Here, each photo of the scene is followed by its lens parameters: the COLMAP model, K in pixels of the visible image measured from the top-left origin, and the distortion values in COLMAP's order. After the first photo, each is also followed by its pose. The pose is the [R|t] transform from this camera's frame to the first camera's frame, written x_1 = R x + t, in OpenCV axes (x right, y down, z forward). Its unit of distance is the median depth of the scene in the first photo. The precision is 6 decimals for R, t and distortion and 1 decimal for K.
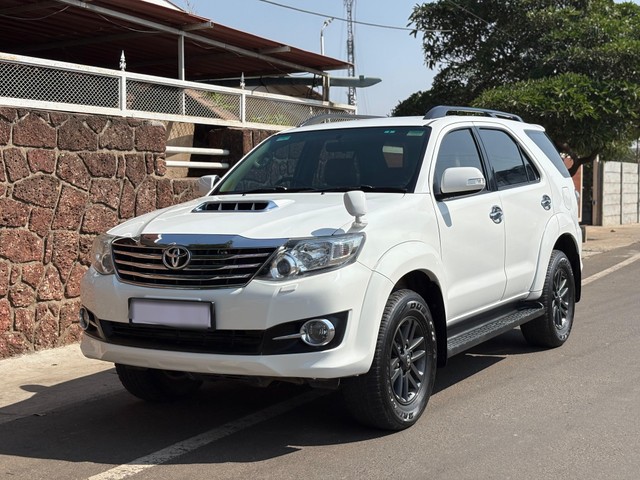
lens RADIAL K [[973.5, 0, 326.7], [0, 973.5, 243.4], [0, 0, 1]] dist [0.094587, 0.000000]
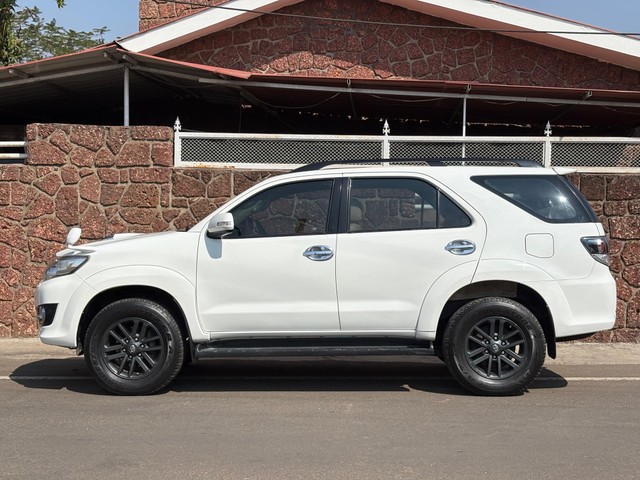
lens RADIAL K [[973.5, 0, 323.2], [0, 973.5, 239.5], [0, 0, 1]] dist [0.094587, 0.000000]
pose [[0.480270, 0.027312, -0.876695, 0.870115], [-0.064074, 0.997937, -0.004011, -0.030299], [0.874777, 0.058100, 0.481029, 0.325834]]
